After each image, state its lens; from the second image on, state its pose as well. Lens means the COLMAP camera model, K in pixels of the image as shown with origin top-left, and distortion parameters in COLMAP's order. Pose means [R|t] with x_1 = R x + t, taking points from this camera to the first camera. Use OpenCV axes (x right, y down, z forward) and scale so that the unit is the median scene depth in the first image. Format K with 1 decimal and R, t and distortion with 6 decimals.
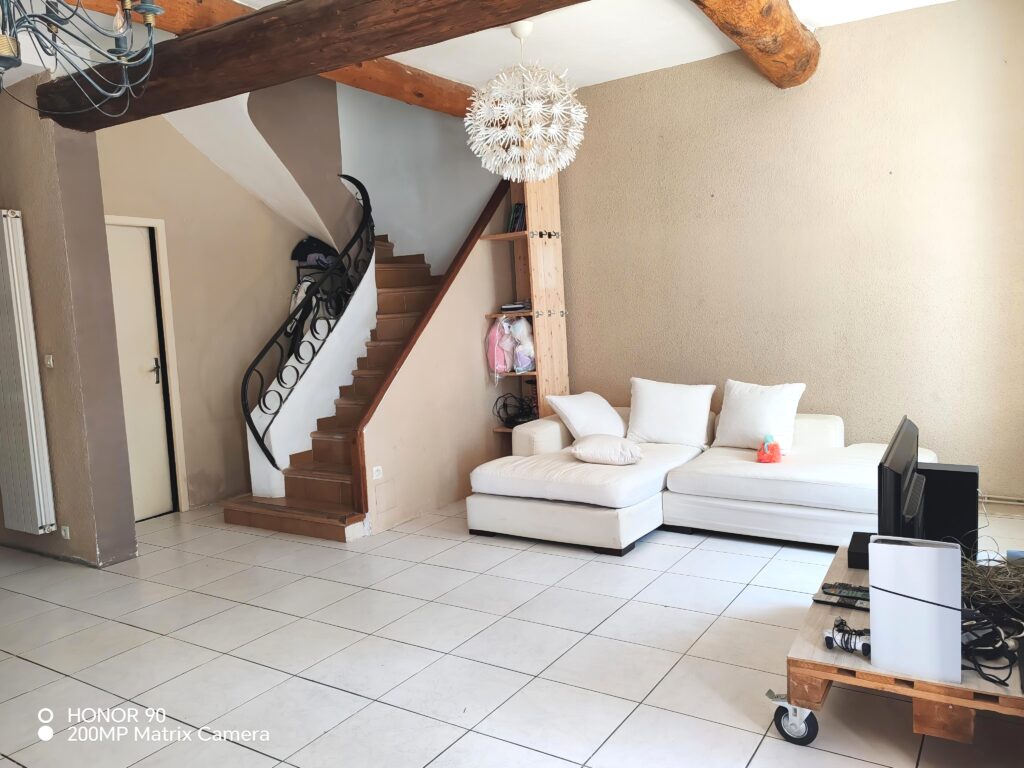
lens RADIAL K [[783.4, 0, 508.1], [0, 783.4, 379.6], [0, 0, 1]] dist [0.043036, -0.034060]
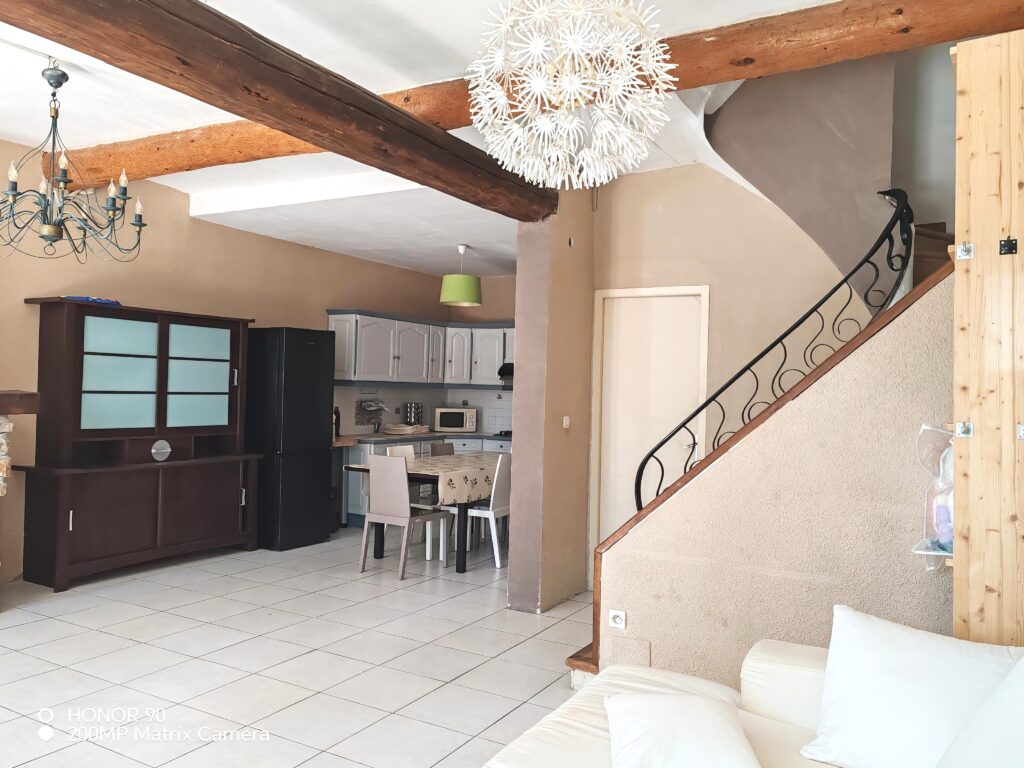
lens RADIAL K [[783.4, 0, 507.6], [0, 783.4, 381.3], [0, 0, 1]] dist [0.043036, -0.034060]
pose [[0.058971, 0.044166, -0.997282, 0.571900], [-0.120823, 0.991992, 0.036787, -0.119071], [0.990921, 0.118326, 0.063835, 0.884694]]
